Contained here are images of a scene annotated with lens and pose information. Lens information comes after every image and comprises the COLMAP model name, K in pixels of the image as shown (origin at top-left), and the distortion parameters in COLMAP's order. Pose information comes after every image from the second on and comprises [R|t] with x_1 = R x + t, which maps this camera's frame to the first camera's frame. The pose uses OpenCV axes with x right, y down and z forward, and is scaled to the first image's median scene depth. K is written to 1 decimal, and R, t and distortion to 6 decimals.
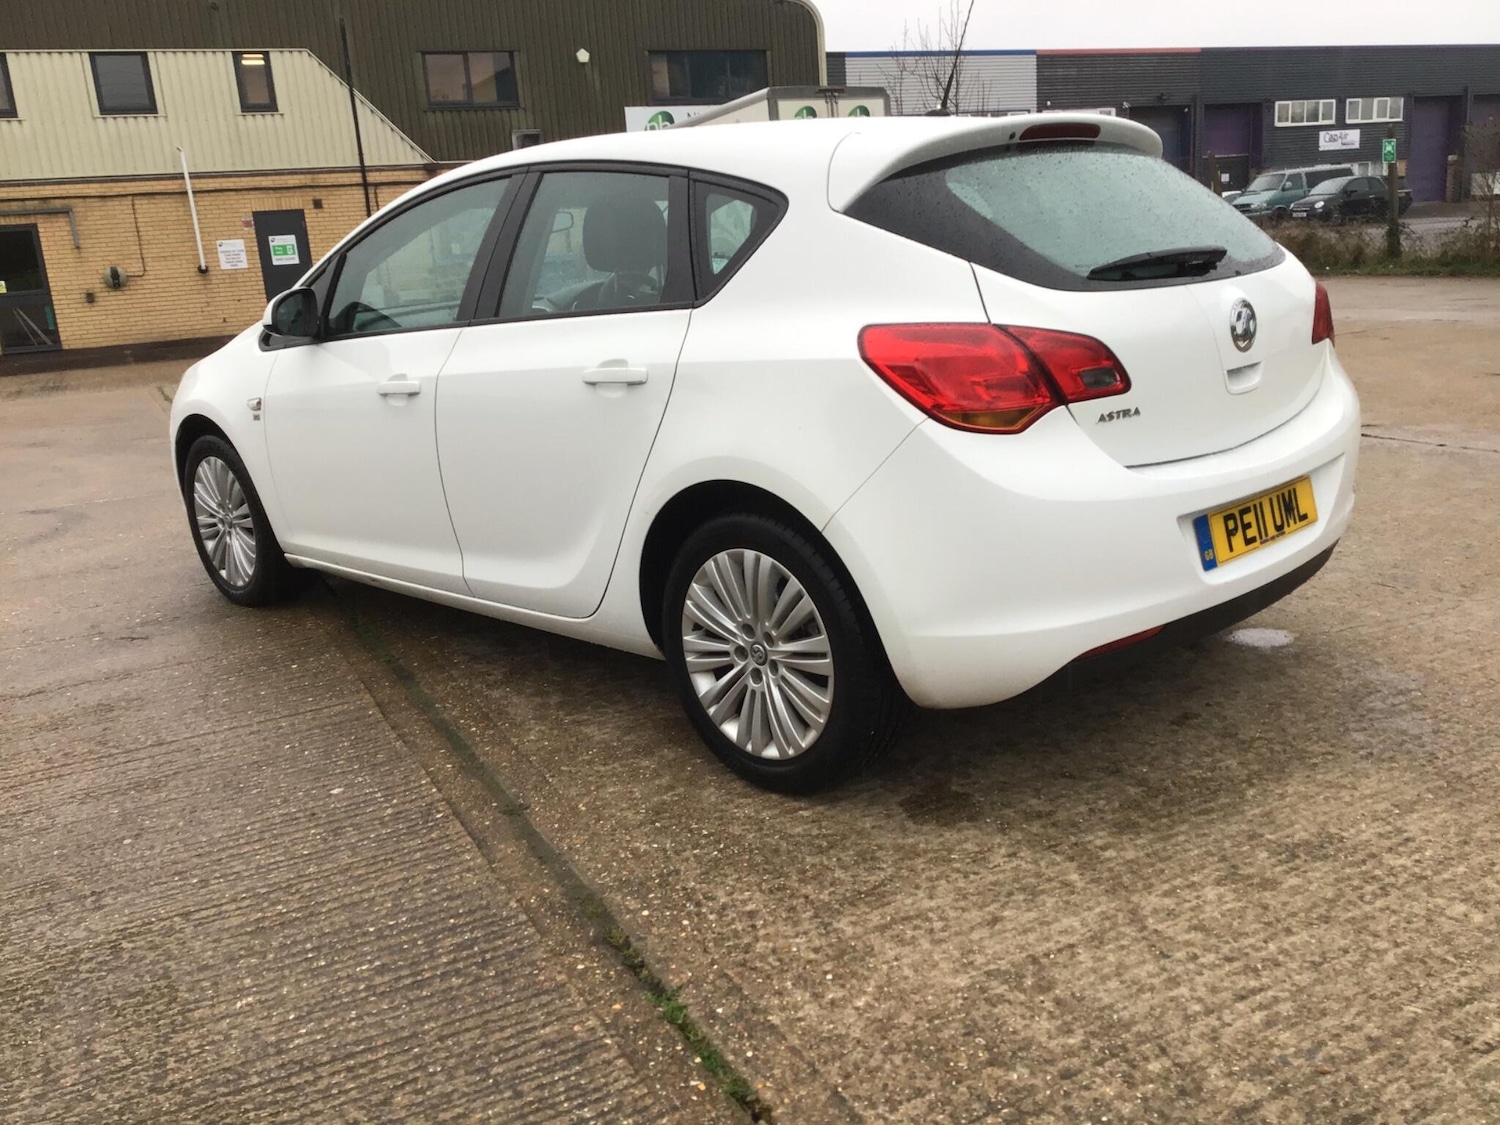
lens RADIAL K [[1359.2, 0, 776.4], [0, 1359.2, 586.8], [0, 0, 1]] dist [0.109312, -0.185256]
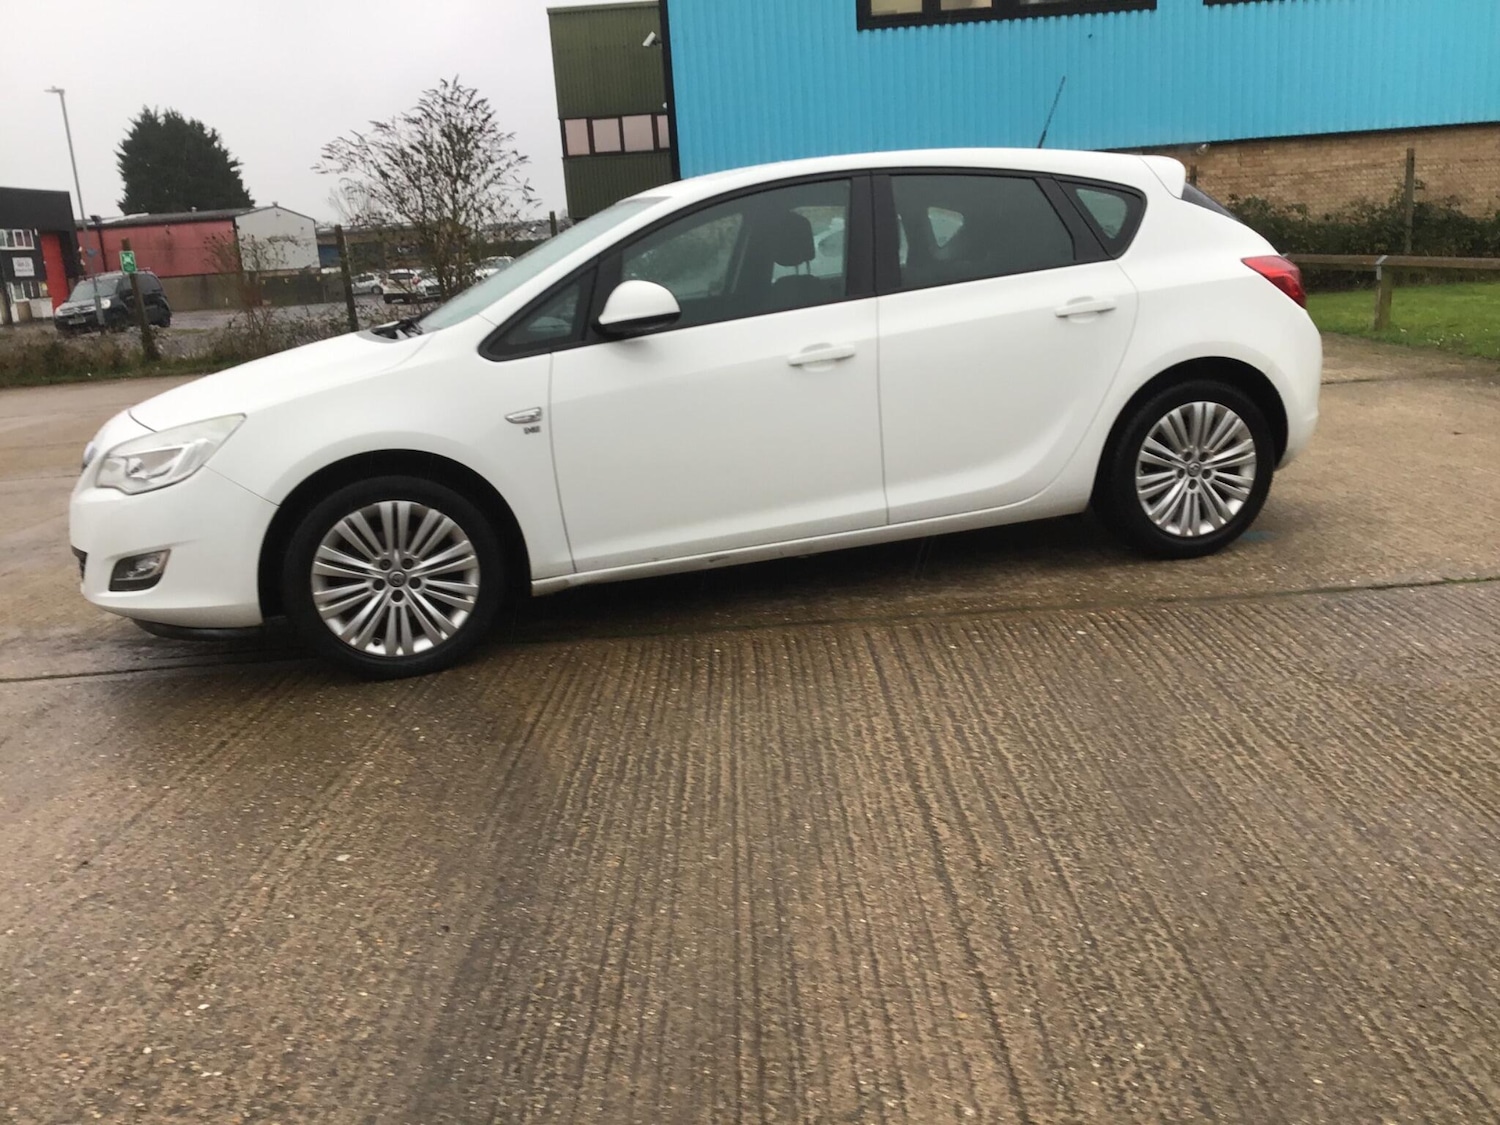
lens RADIAL K [[1369.2, 0, 778.1], [0, 1369.2, 560.7], [0, 0, 1]] dist [0.102082, -0.181265]
pose [[0.452892, -0.169119, 0.875379, -1.628734], [0.271593, 0.961349, 0.045215, -0.052293], [-0.849191, 0.217269, 0.481319, 0.639327]]
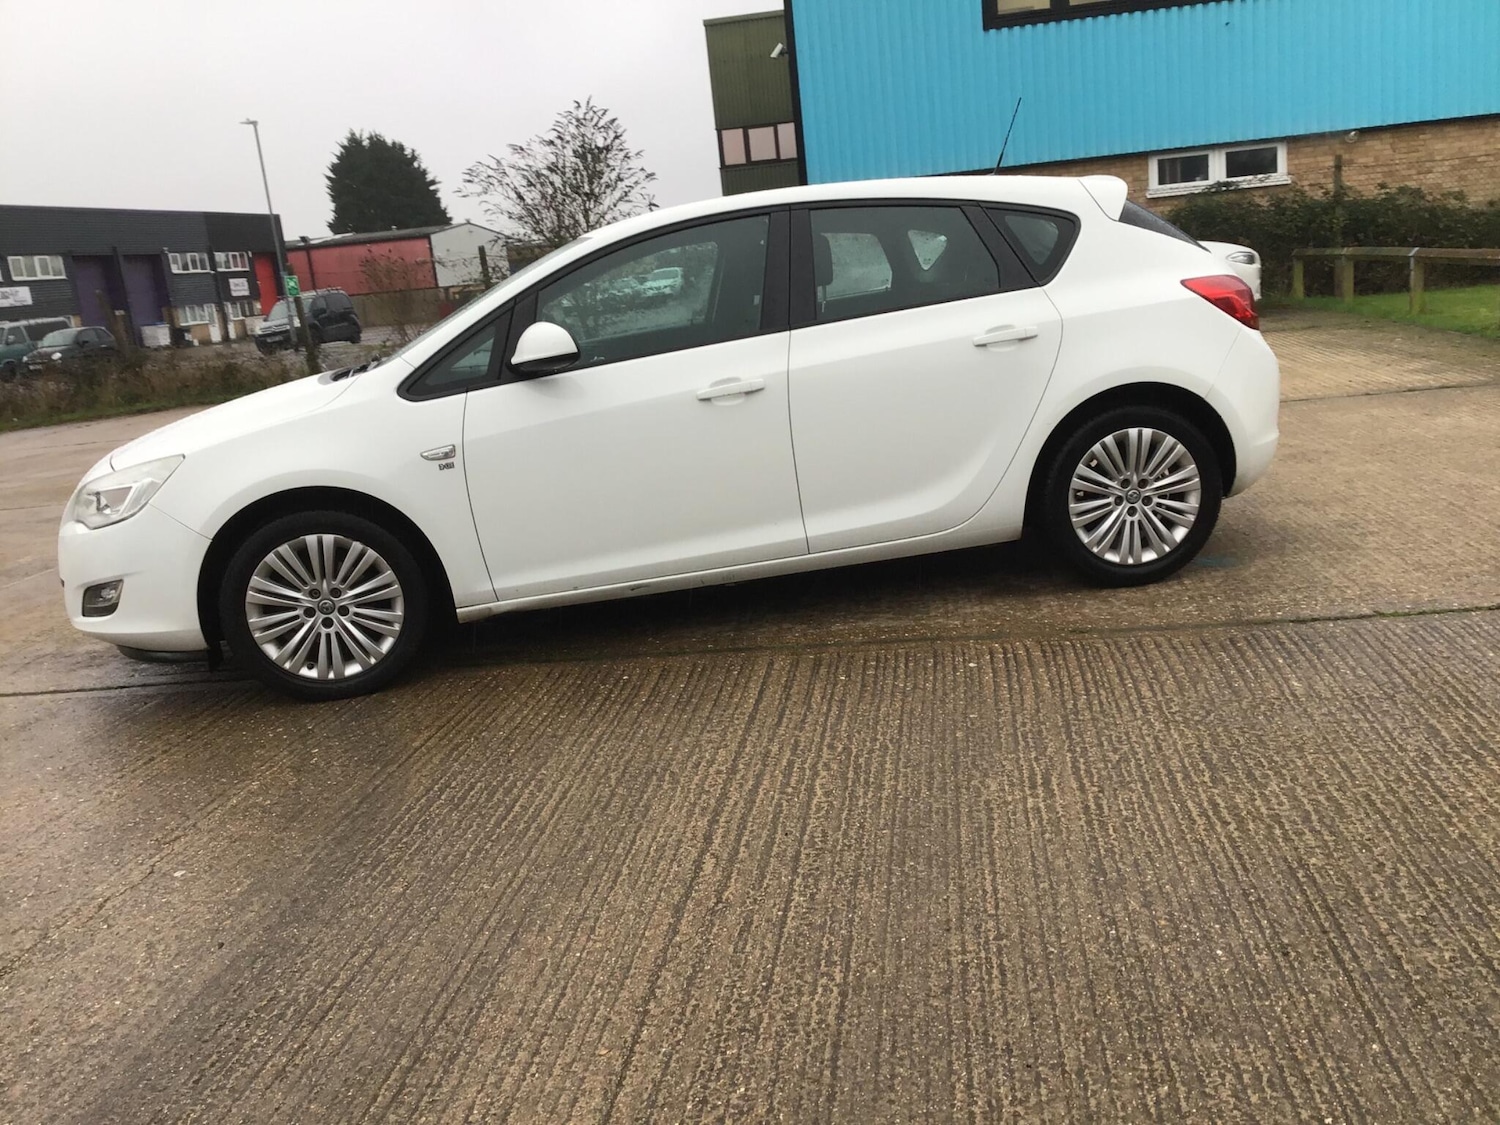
lens RADIAL K [[1359.2, 0, 776.4], [0, 1359.2, 586.8], [0, 0, 1]] dist [0.109312, -0.185256]
pose [[0.571729, -0.184093, 0.799522, -1.496551], [0.273453, 0.961538, 0.025854, -0.004667], [-0.773530, 0.203850, 0.600080, 0.380605]]
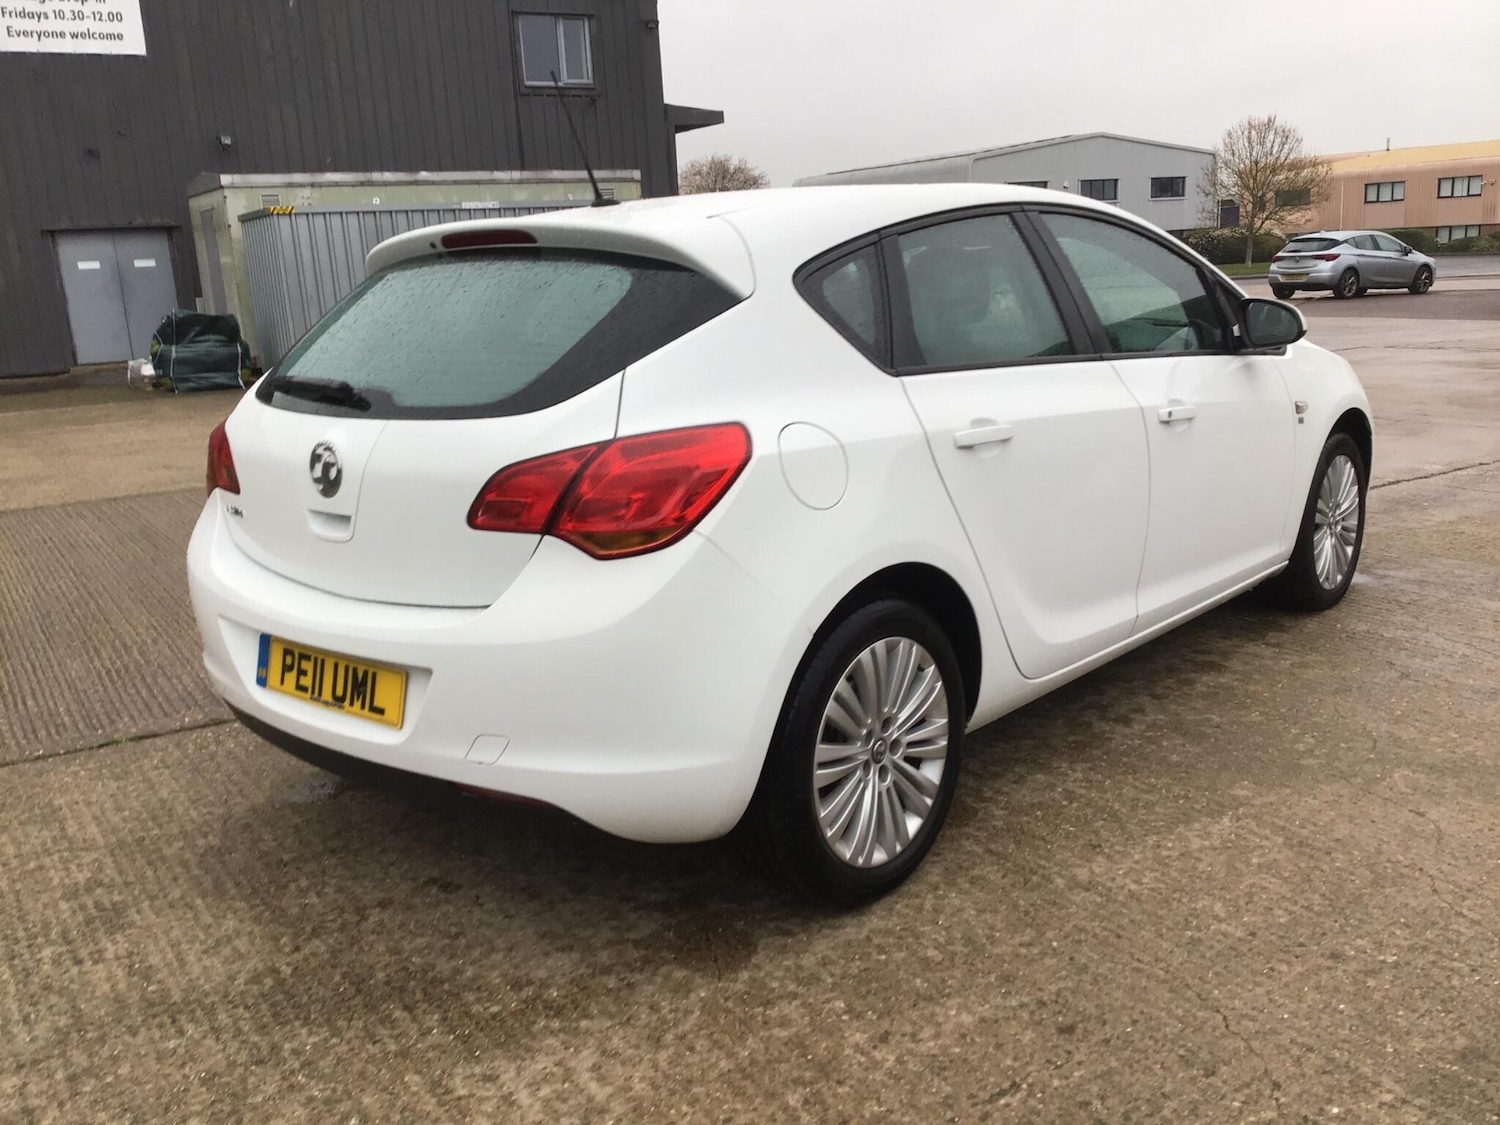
lens RADIAL K [[1336.1, 0, 733.4], [0, 1336.1, 565.0], [0, 0, 1]] dist [0.087637, -0.119362]
pose [[0.066473, 0.280348, -0.957594, 1.194961], [-0.214609, 0.941272, 0.260672, -0.407895], [0.974436, 0.188180, 0.122734, 1.121001]]
